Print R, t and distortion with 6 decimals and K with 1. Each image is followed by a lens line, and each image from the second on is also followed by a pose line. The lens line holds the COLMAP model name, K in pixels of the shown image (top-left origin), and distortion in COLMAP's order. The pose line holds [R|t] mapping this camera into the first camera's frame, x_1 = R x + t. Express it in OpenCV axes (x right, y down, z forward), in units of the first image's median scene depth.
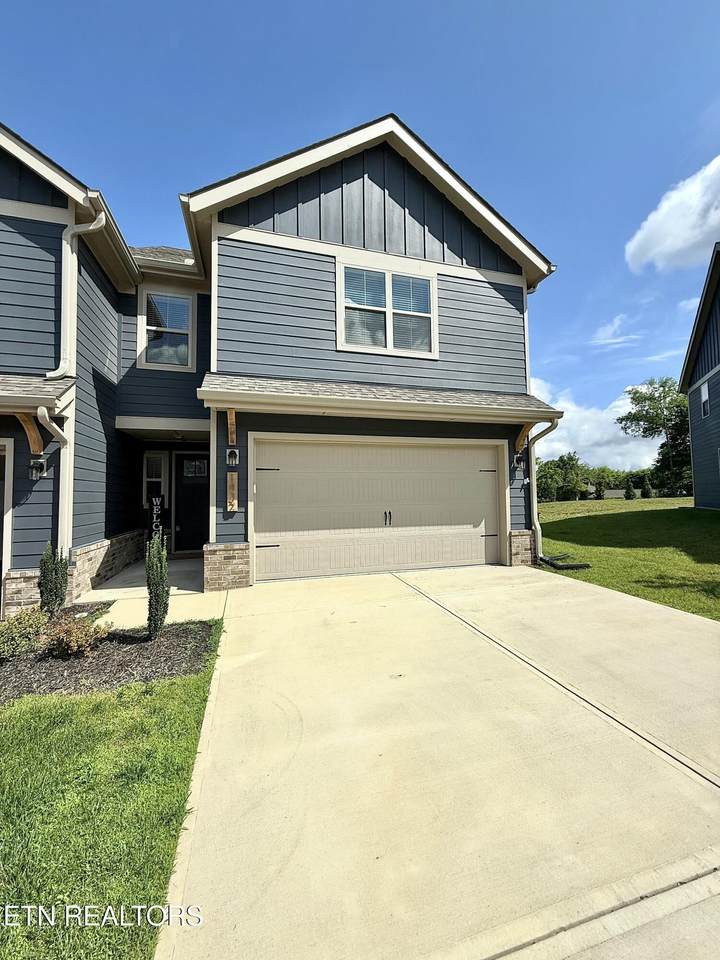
lens RADIAL K [[385.7, 0, 361.6], [0, 385.7, 473.0], [0, 0, 1]] dist [0.001397, 0.000196]
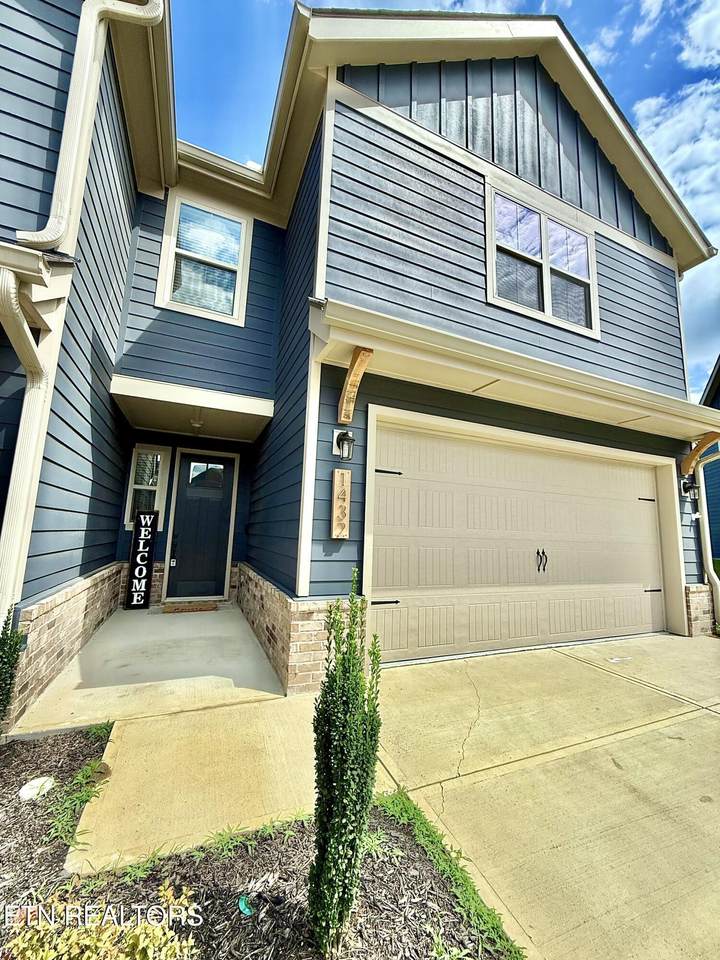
lens RADIAL K [[385.7, 0, 361.6], [0, 385.7, 473.0], [0, 0, 1]] dist [0.001397, 0.000196]
pose [[0.990358, 0.065878, 0.121861, -0.329428], [-0.053942, 0.993646, -0.098780, 0.050738], [-0.127595, 0.091254, 0.987620, 0.380793]]
